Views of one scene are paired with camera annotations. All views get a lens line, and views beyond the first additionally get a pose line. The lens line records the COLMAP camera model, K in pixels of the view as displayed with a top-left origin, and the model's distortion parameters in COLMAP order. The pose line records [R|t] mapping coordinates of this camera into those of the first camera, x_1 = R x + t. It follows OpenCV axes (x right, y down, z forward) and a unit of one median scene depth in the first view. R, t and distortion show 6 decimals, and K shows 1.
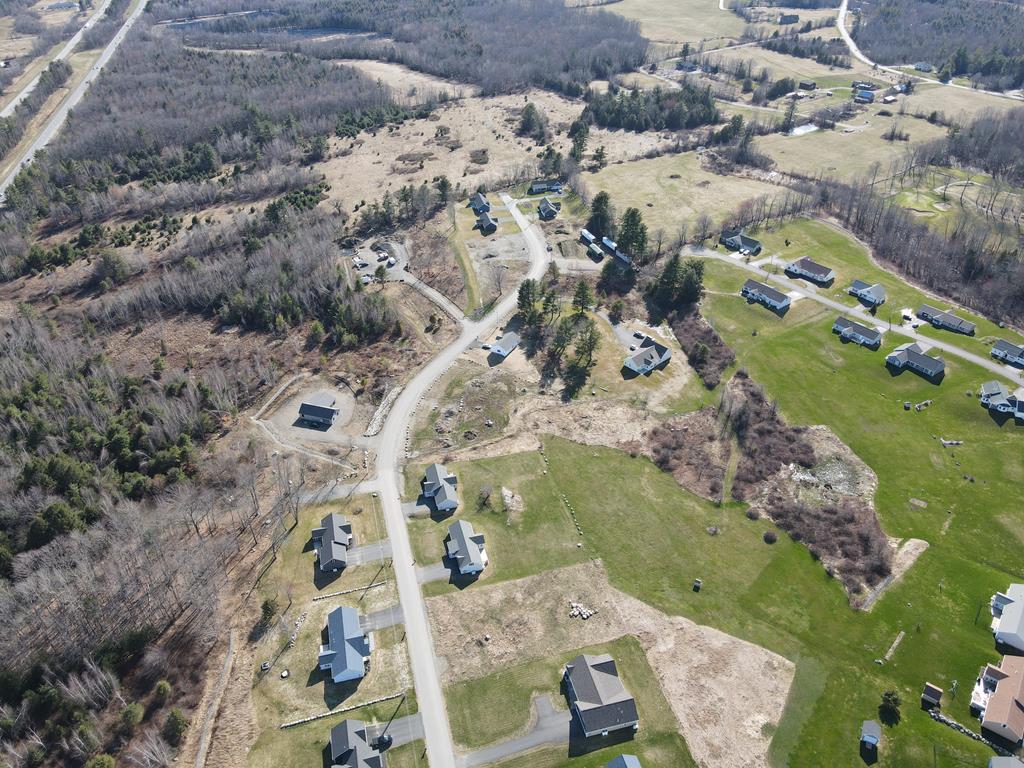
lens RADIAL K [[747.4, 0, 506.6], [0, 747.4, 387.4], [0, 0, 1]] dist [0.011164, 0.004487]
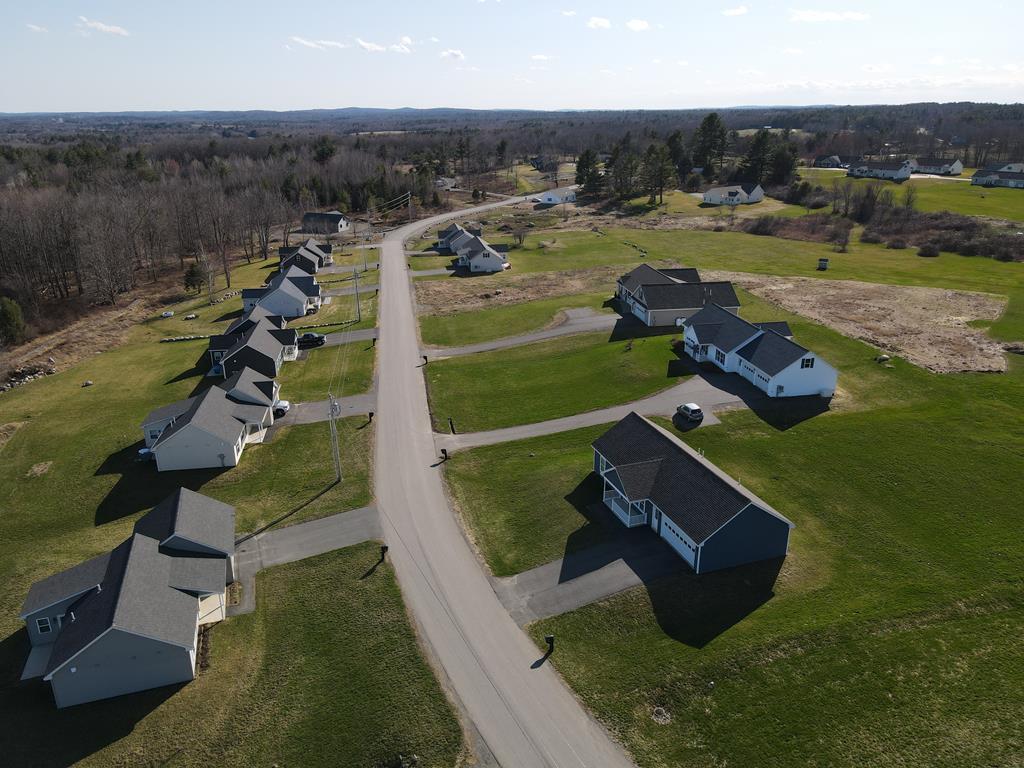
lens RADIAL K [[747.4, 0, 503.6], [0, 747.4, 388.7], [0, 0, 1]] dist [0.011164, 0.004487]
pose [[0.994205, 0.016568, -0.106214, 0.057425], [-0.046260, 0.957824, -0.283607, 0.675919], [0.097036, 0.286877, 0.953040, 0.448864]]
